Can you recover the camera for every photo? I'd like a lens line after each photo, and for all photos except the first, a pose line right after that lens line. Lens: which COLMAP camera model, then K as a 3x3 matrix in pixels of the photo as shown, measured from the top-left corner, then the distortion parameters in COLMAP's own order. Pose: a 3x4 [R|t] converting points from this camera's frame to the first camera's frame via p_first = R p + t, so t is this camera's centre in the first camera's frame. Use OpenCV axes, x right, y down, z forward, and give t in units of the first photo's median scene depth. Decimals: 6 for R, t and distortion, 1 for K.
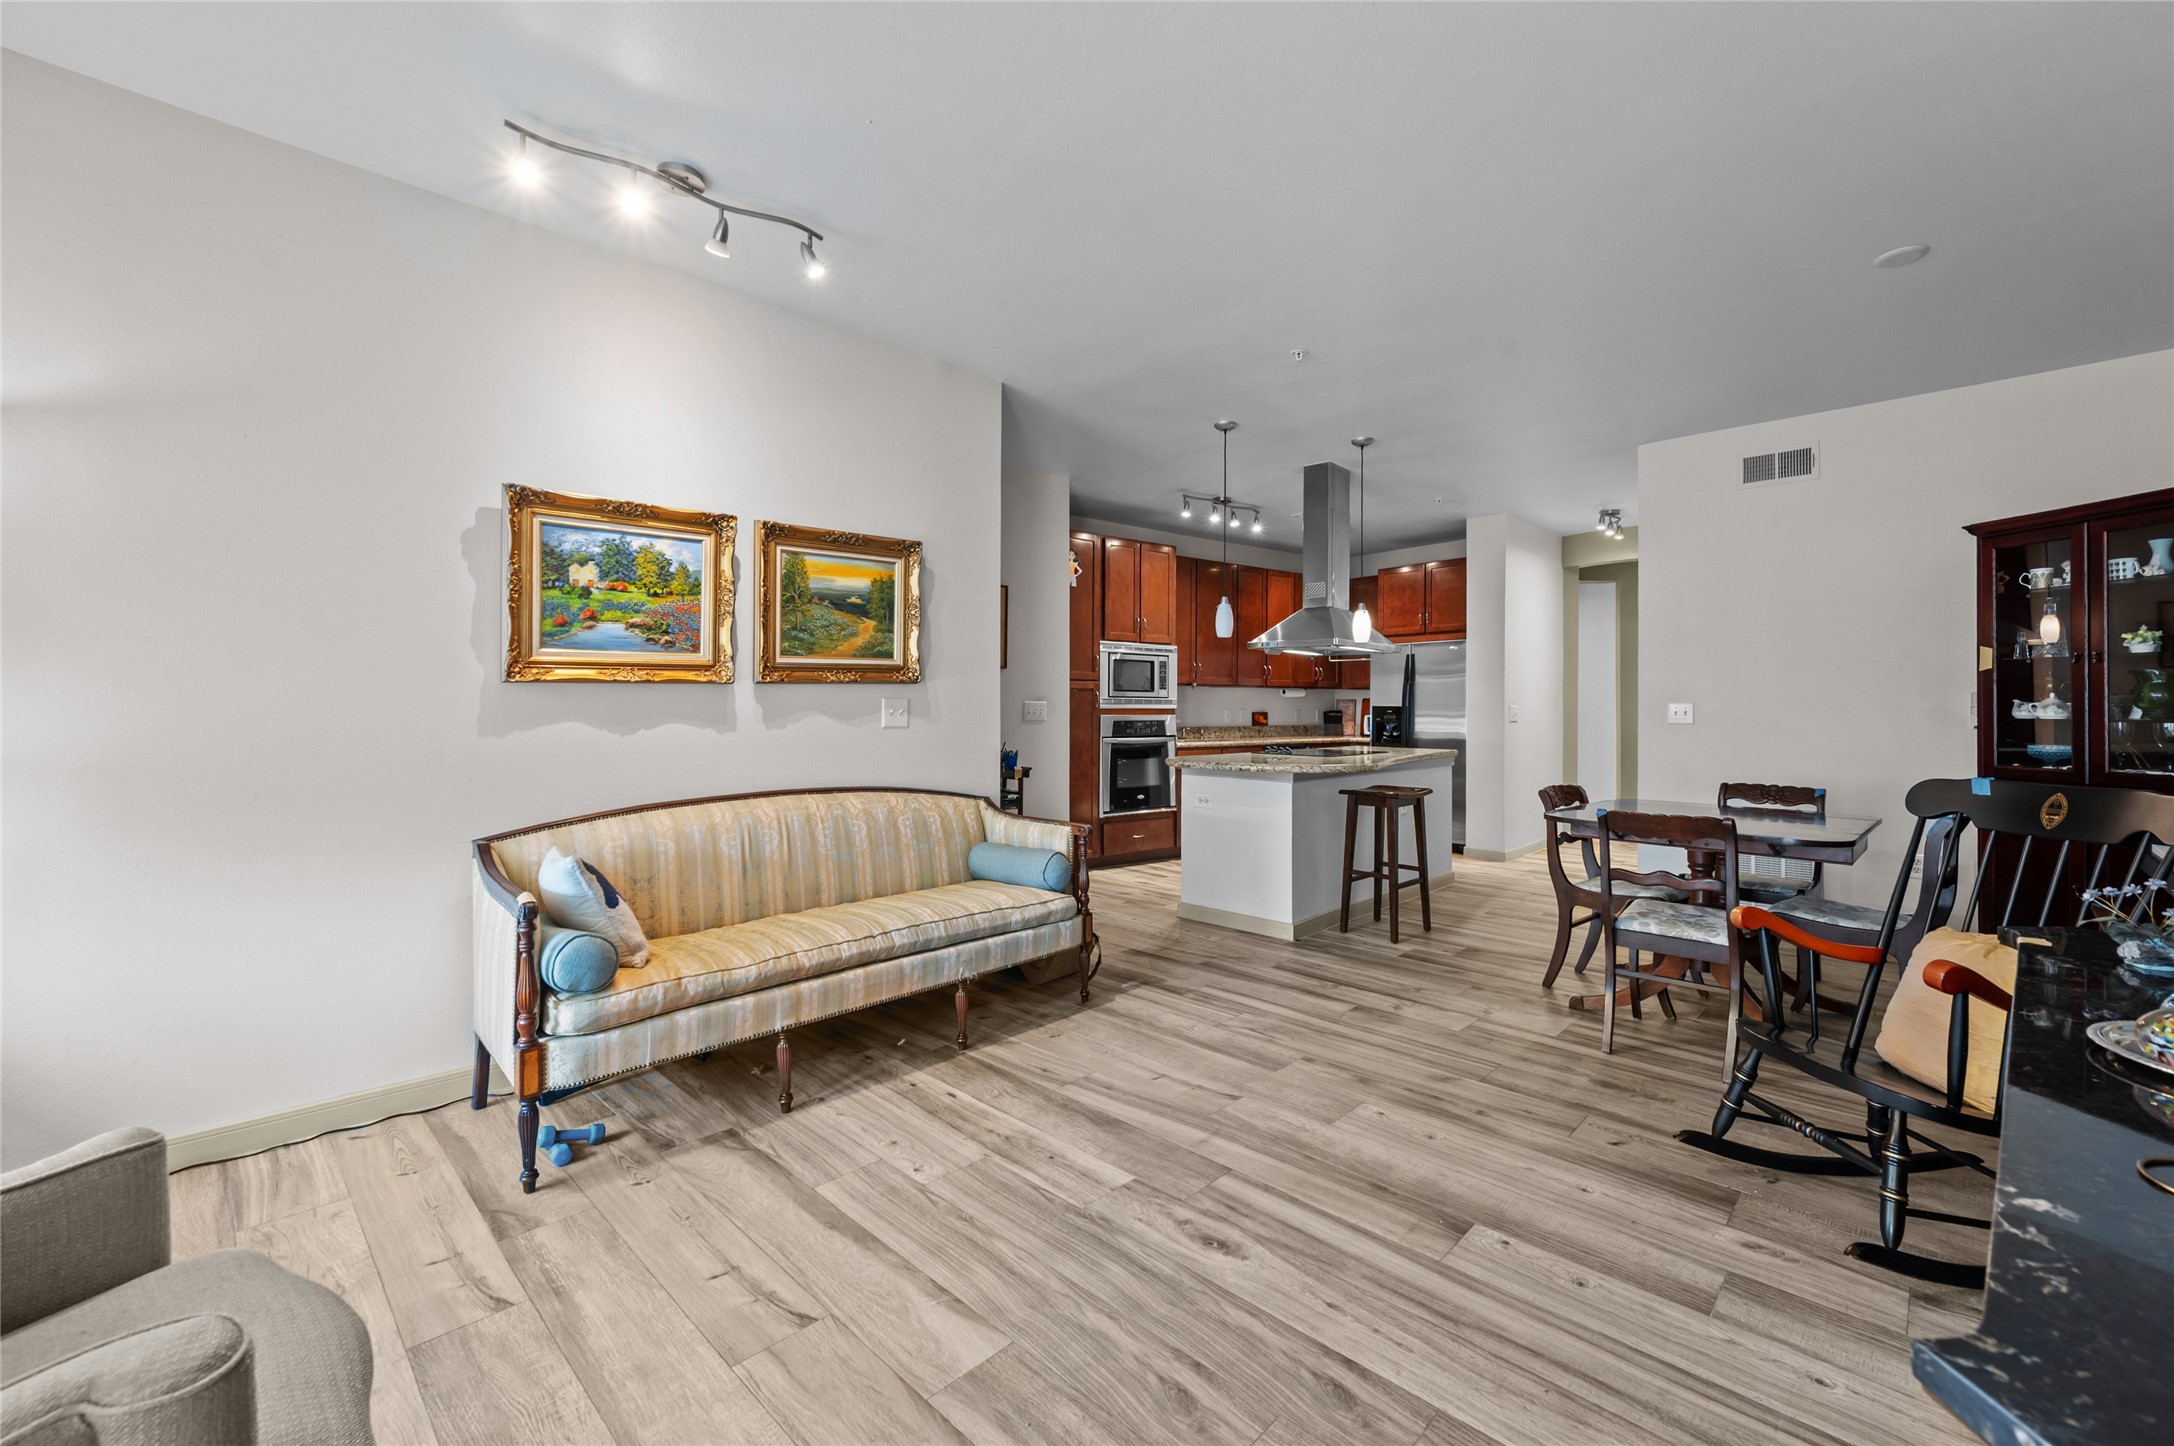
lens RADIAL K [[873.8, 0, 1090.2], [0, 873.8, 709.7], [0, 0, 1]] dist [0.001908, -0.000256]
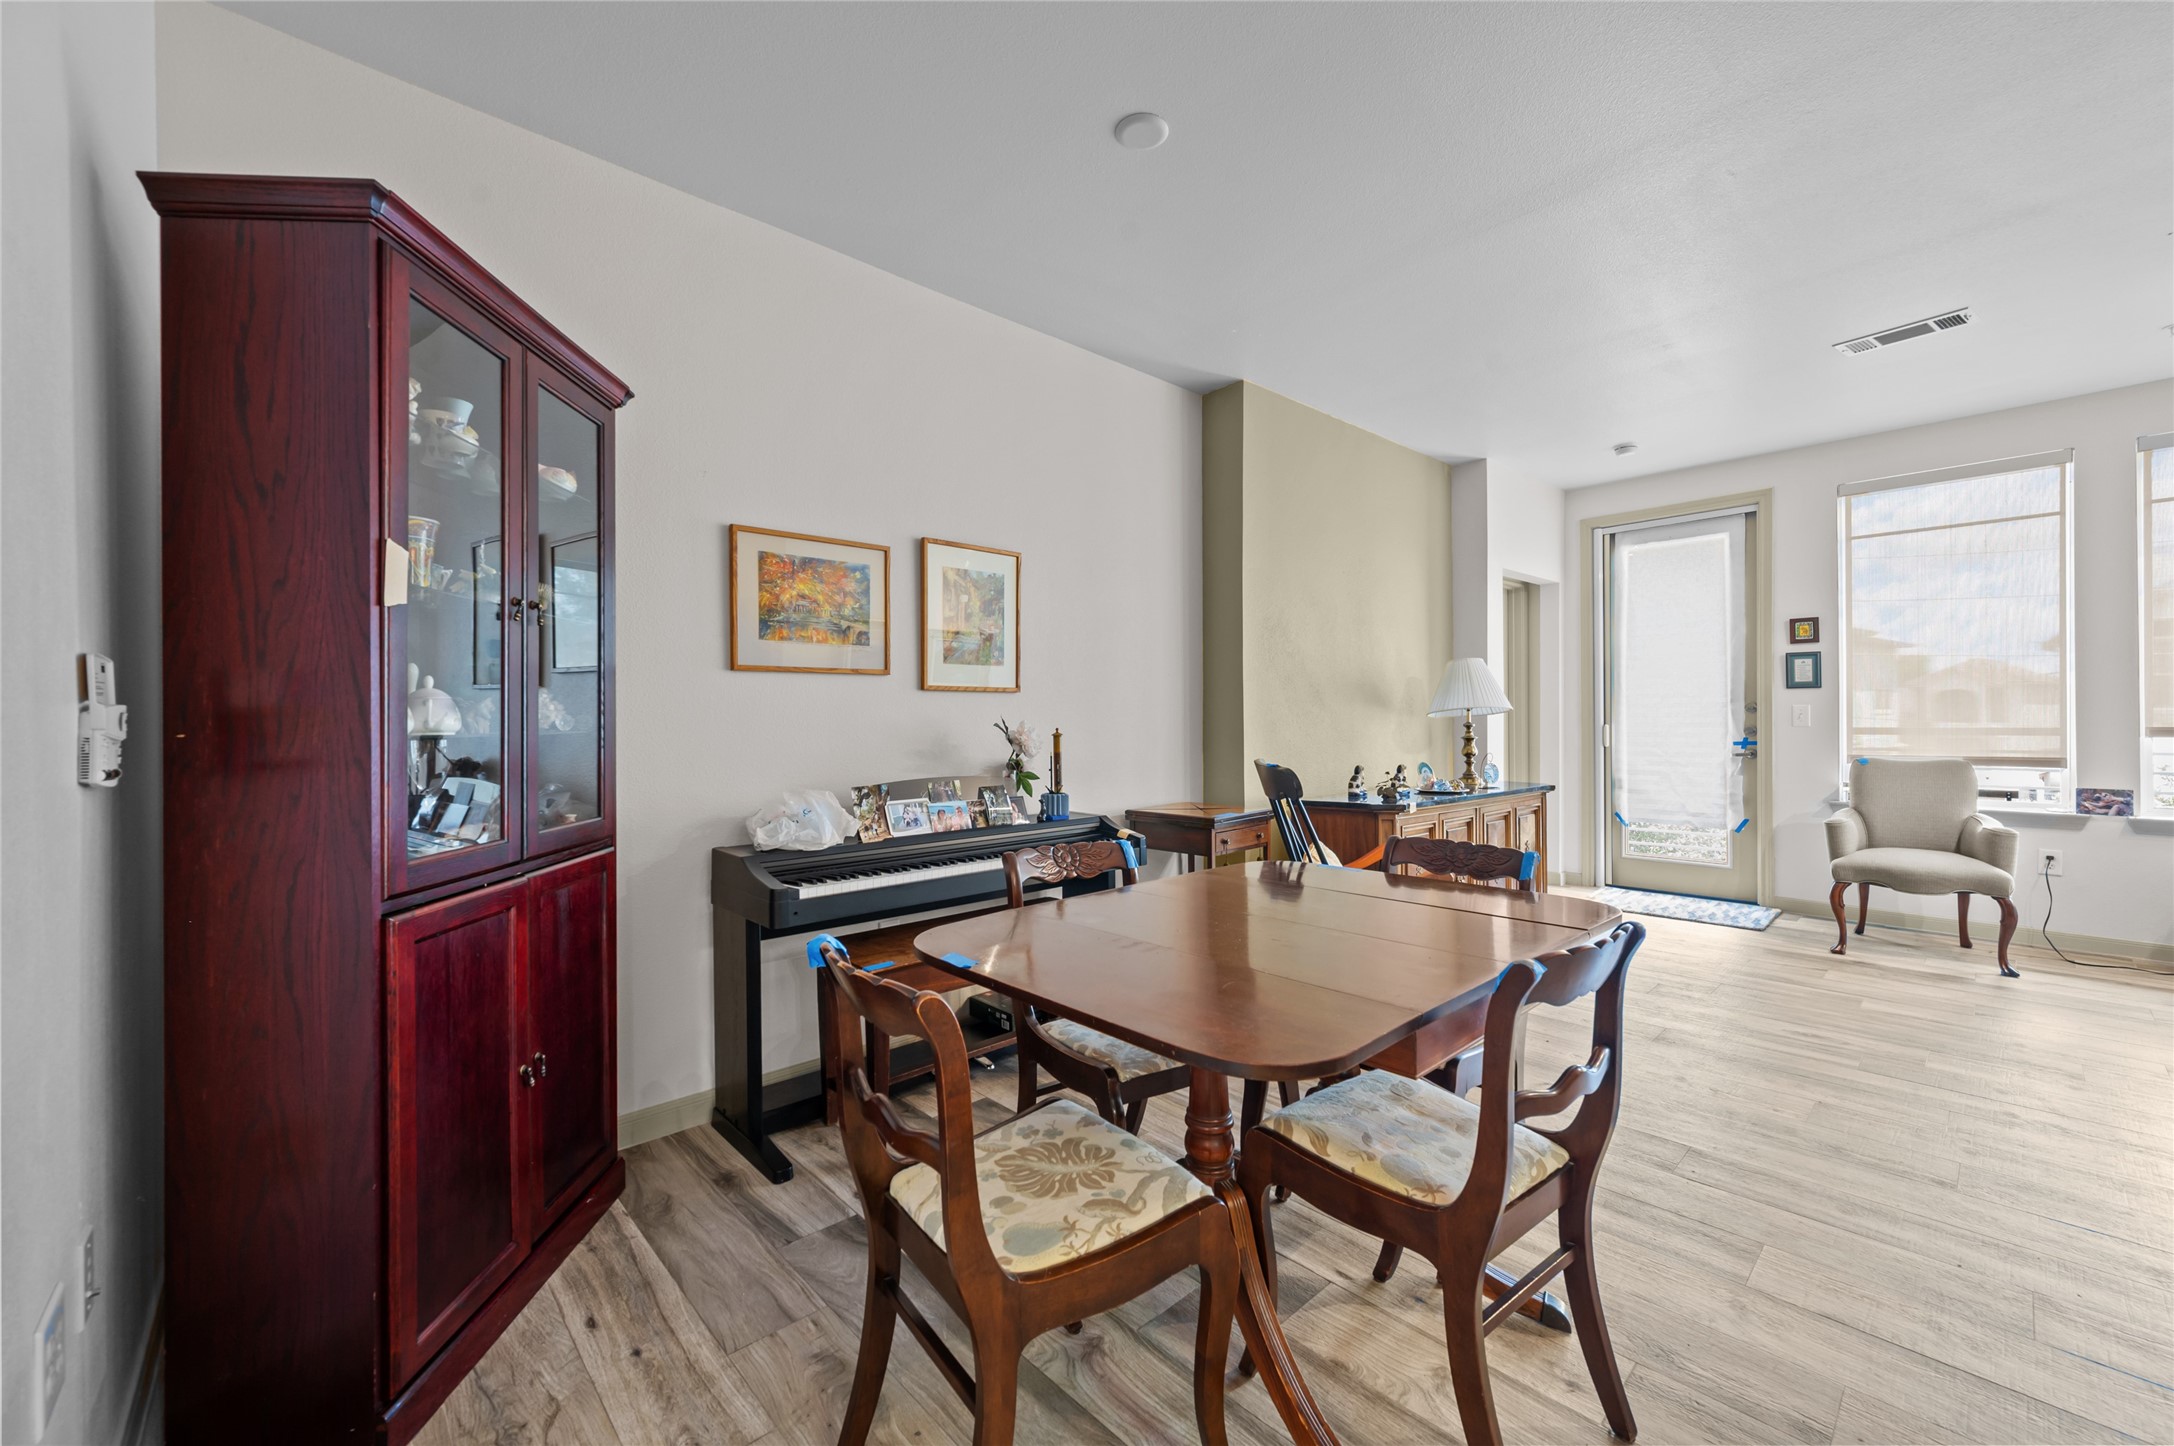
lens RADIAL K [[873.8, 0, 1102.3], [0, 873.8, 717.3], [0, 0, 1]] dist [0.001908, -0.000256]
pose [[-0.999576, 0.003013, 0.028947, 0.718056], [0.003086, 0.999992, 0.002479, 0.001210], [-0.028939, 0.002567, -0.999578, 1.349951]]
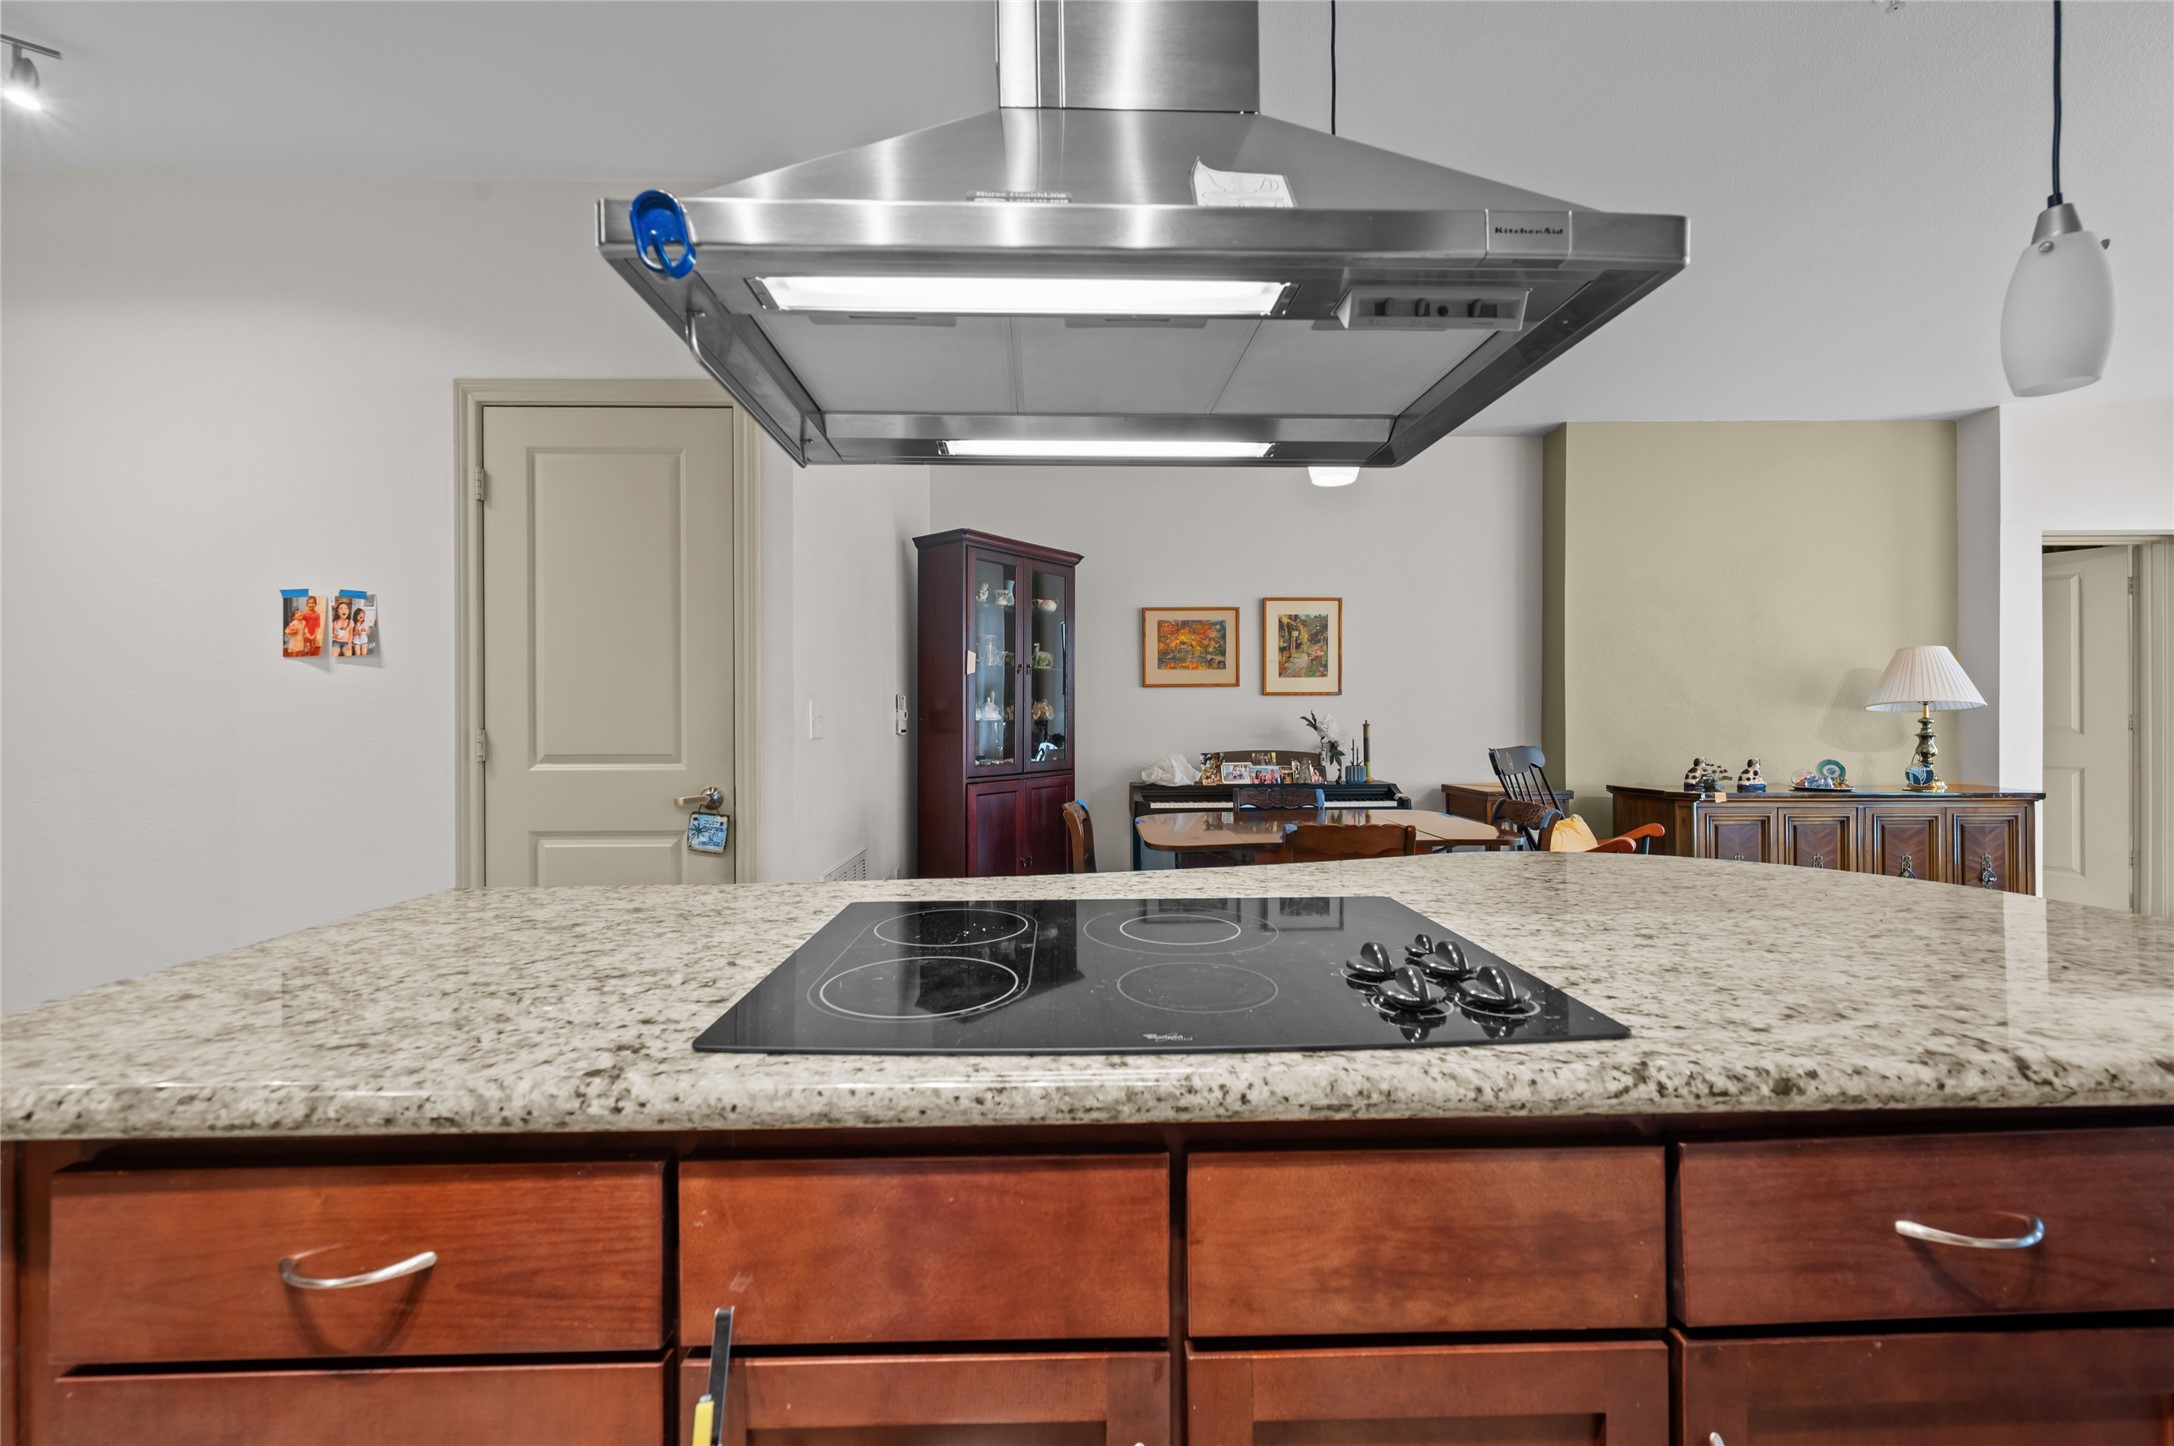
lens RADIAL K [[873.8, 0, 1082.1], [0, 873.8, 714.3], [0, 0, 1]] dist [0.001908, -0.000256]
pose [[-0.708700, 0.001622, 0.705508, 0.208831], [0.005358, 0.999981, 0.003084, -0.000110], [-0.705490, 0.005966, -0.708695, 1.626078]]
